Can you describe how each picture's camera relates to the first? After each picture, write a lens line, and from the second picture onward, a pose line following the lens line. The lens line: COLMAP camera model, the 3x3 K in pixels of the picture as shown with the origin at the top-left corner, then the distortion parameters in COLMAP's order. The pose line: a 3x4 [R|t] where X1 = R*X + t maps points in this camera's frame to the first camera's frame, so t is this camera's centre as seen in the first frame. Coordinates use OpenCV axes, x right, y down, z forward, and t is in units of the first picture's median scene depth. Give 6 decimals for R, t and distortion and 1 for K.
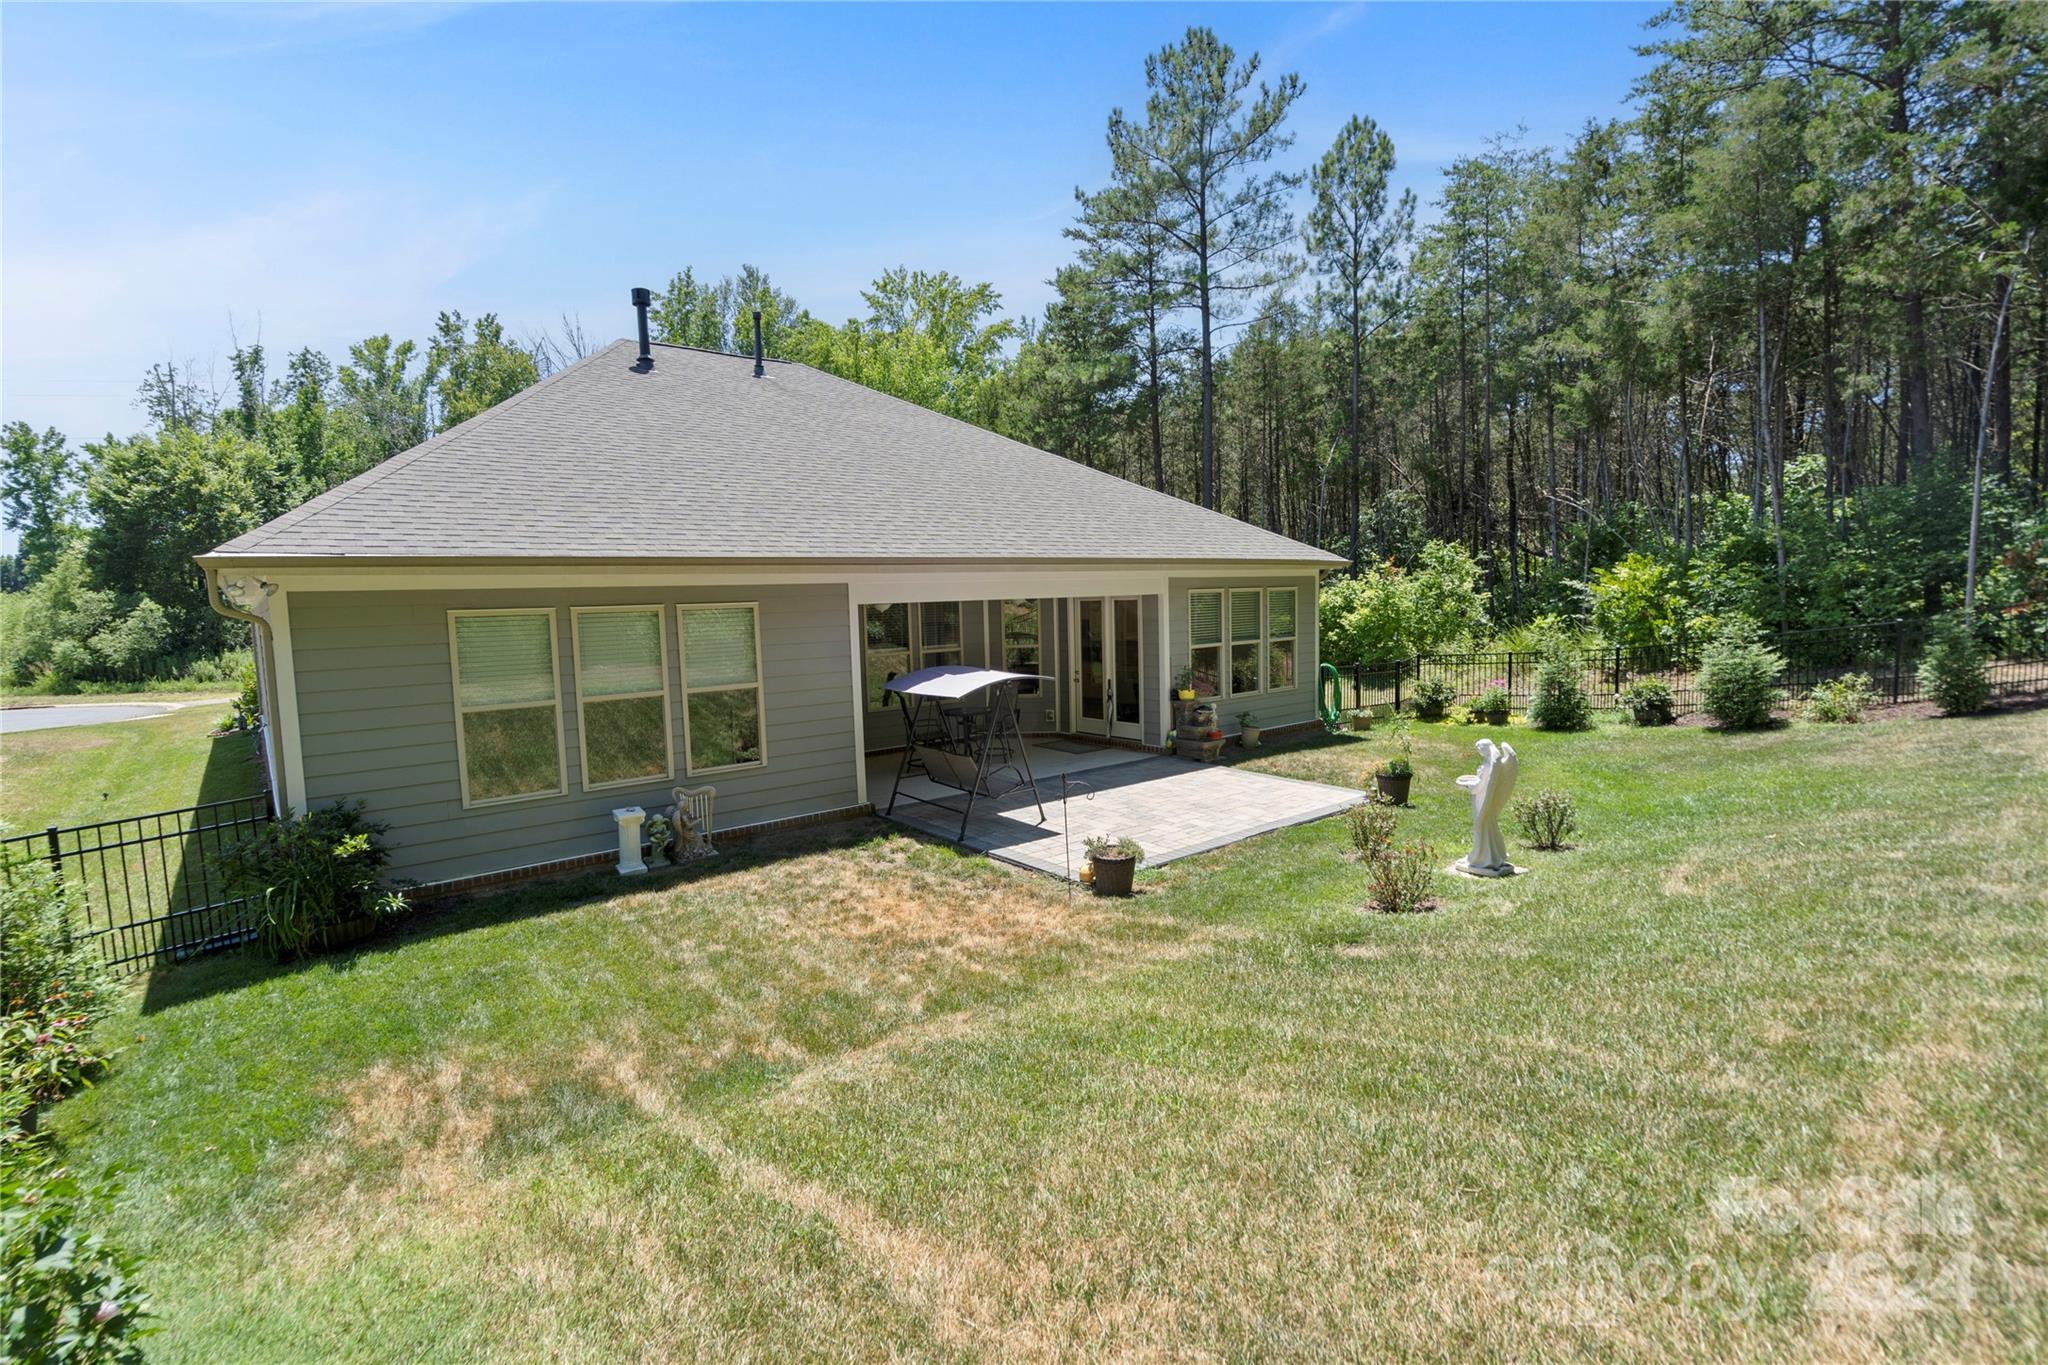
lens RADIAL K [[971.4, 0, 1019.5], [0, 971.4, 668.9], [0, 0, 1]] dist [0.002271, 0.000457]
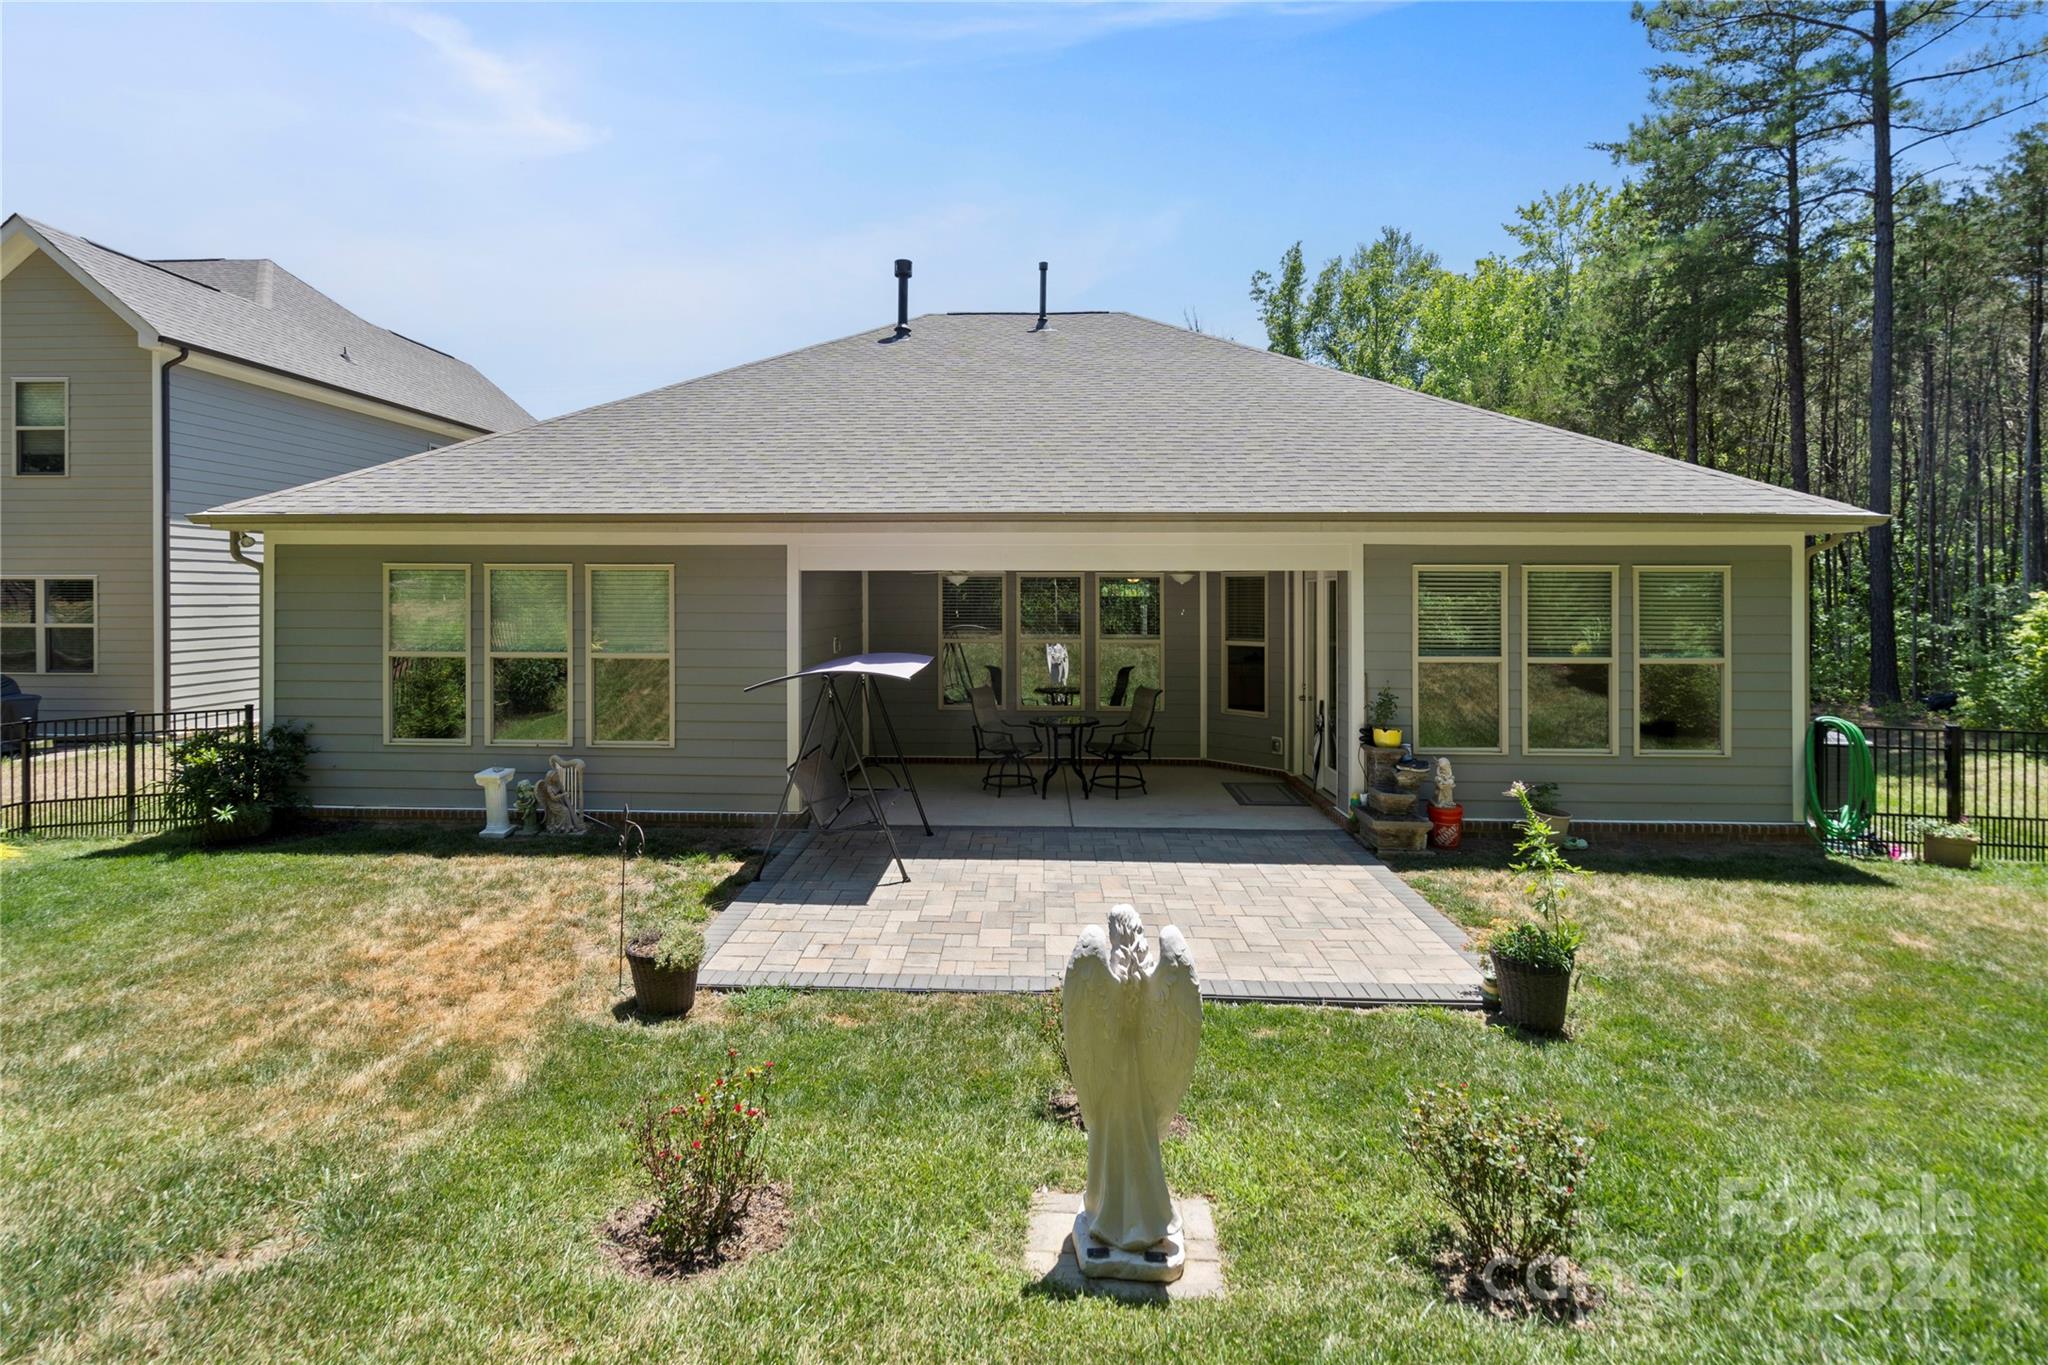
lens RADIAL K [[961.7, 0, 1014.0], [0, 961.7, 637.6], [0, 0, 1]] dist [0.001987, -0.000064]
pose [[0.736531, 0.062456, -0.673514, 0.429070], [-0.076314, 0.997043, 0.009003, -0.025123], [0.672085, 0.044768, 0.739119, 0.417492]]
